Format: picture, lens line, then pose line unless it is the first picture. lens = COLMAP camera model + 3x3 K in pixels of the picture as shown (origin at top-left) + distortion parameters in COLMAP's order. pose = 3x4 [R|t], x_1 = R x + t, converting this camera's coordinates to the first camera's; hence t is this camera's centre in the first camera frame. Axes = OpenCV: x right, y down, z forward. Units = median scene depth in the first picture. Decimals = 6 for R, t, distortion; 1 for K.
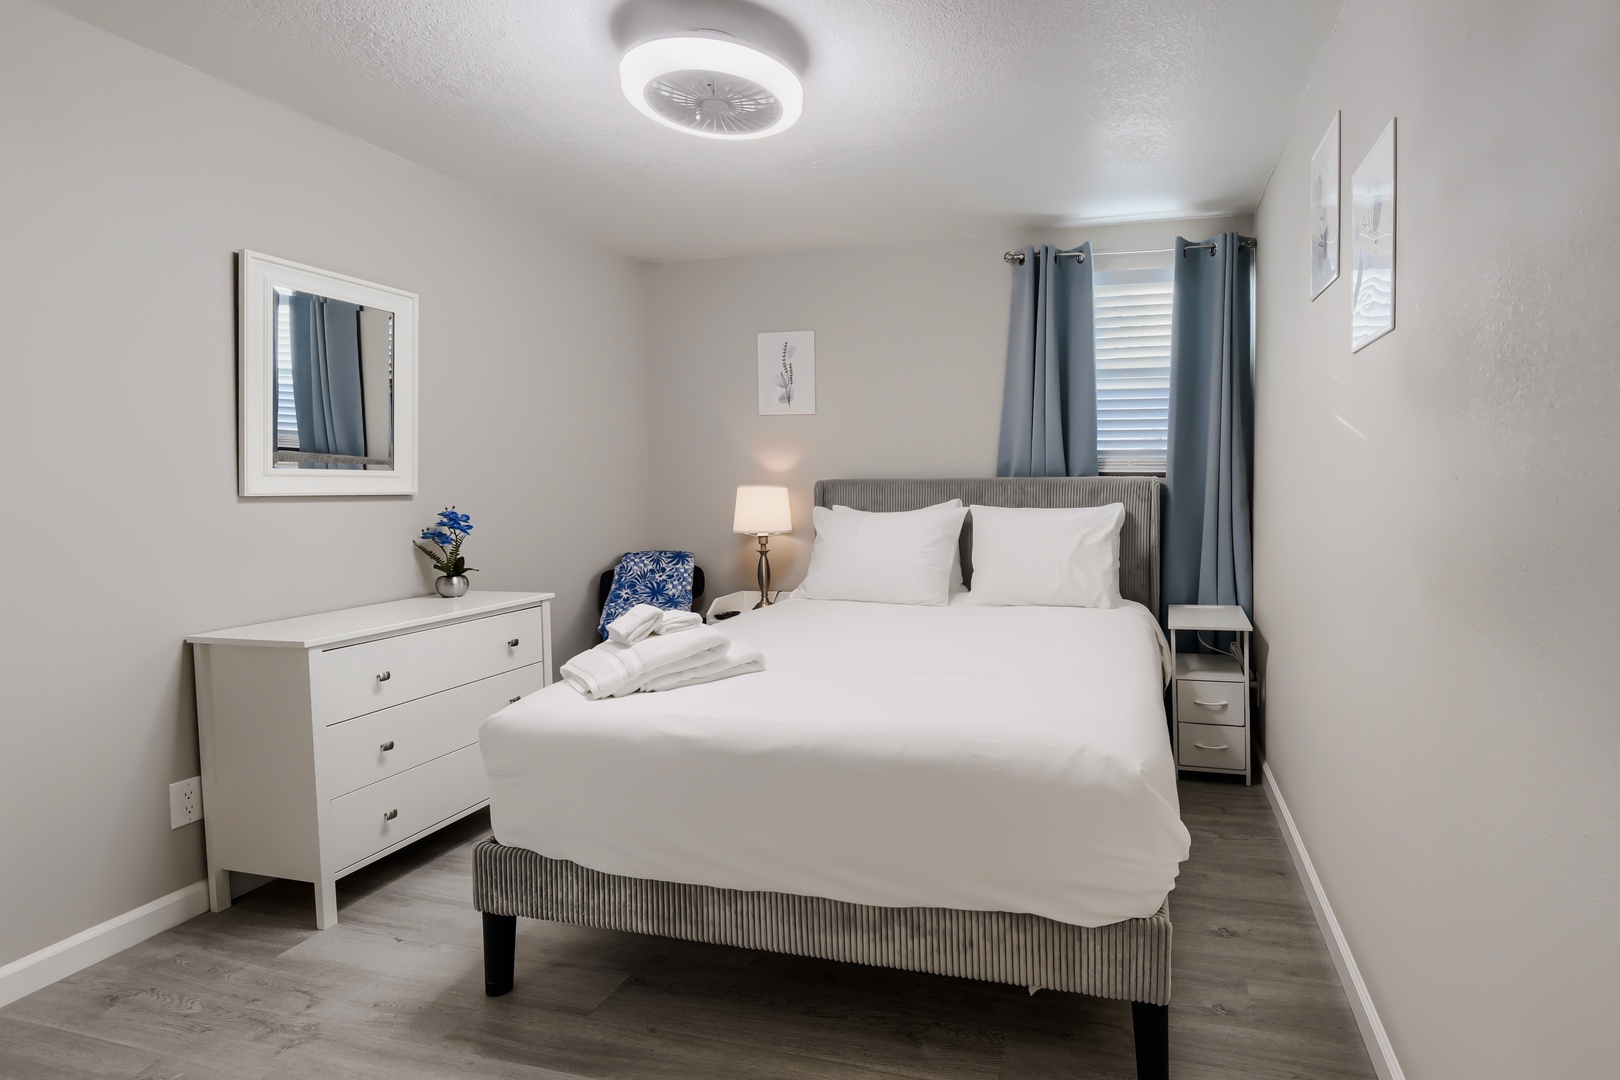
lens RADIAL K [[1235.6, 0, 825.9], [0, 1235.6, 542.2], [0, 0, 1]] dist [0.071382, 0.012291]
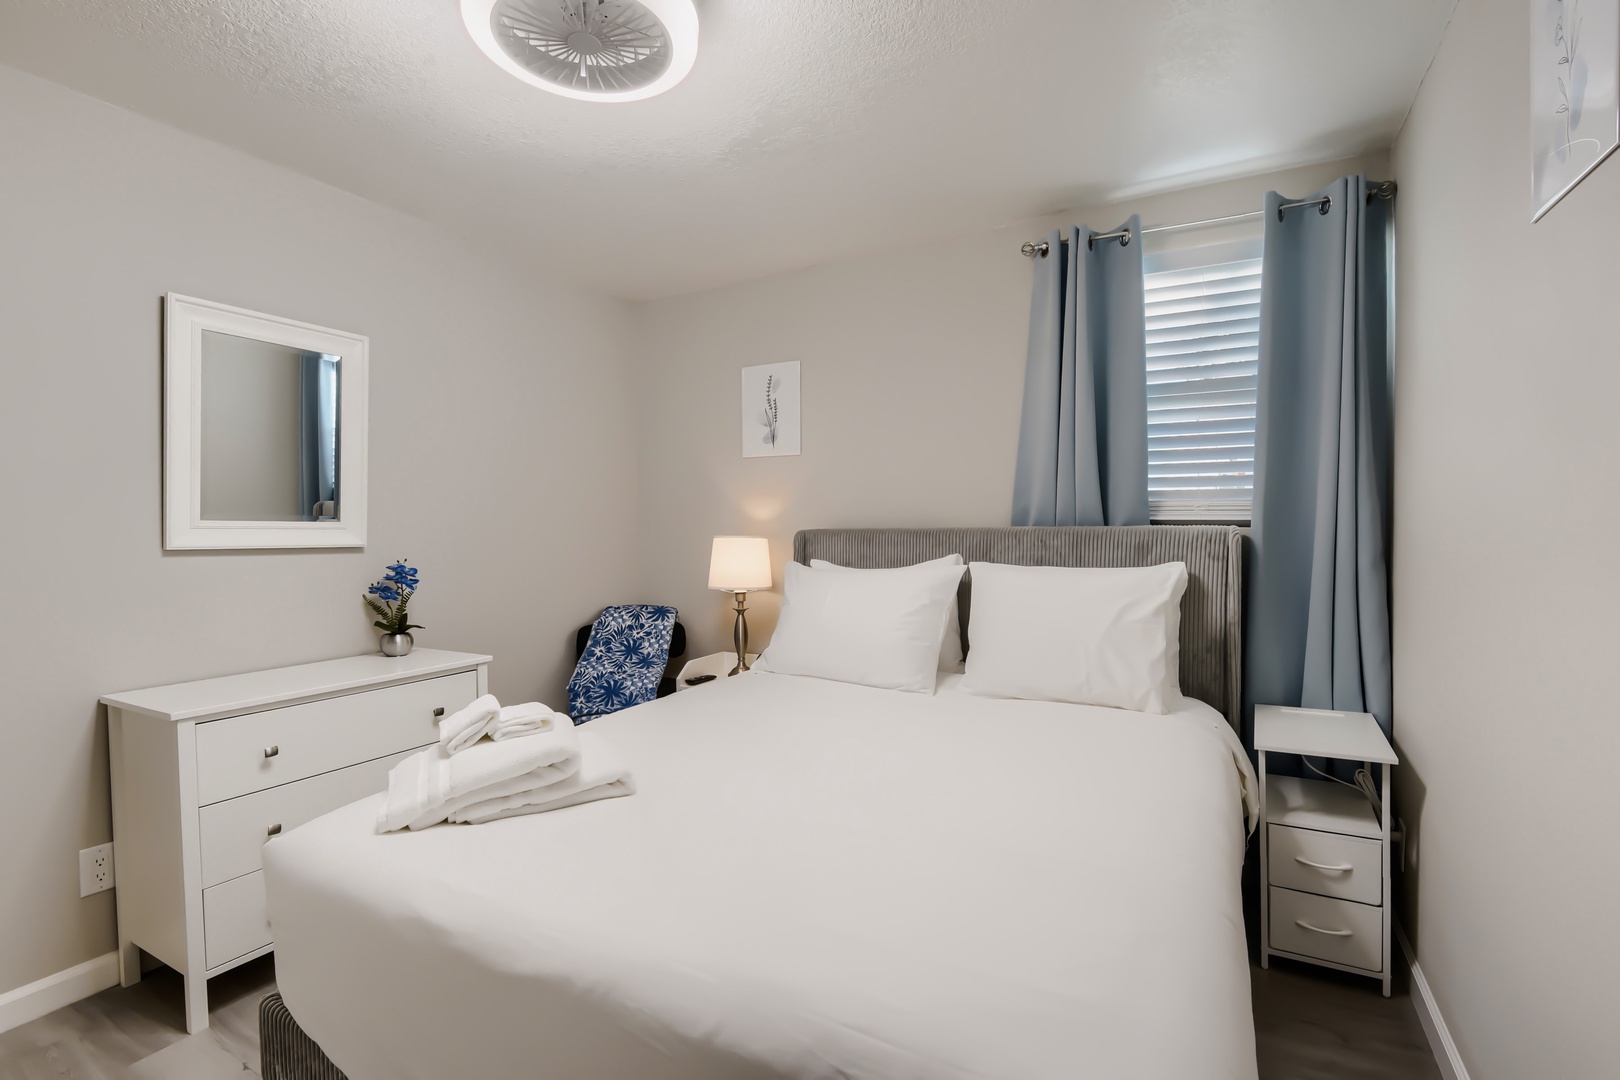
lens RADIAL K [[749.7, 0, 798.8], [0, 749.7, 550.1], [0, 0, 1]] dist [0.014005, -0.007411]
pose [[0.963149, 0.007070, -0.268874, 0.142084], [-0.009938, 0.999907, -0.009308, -0.032860], [0.268783, 0.011637, 0.963130, 0.521386]]
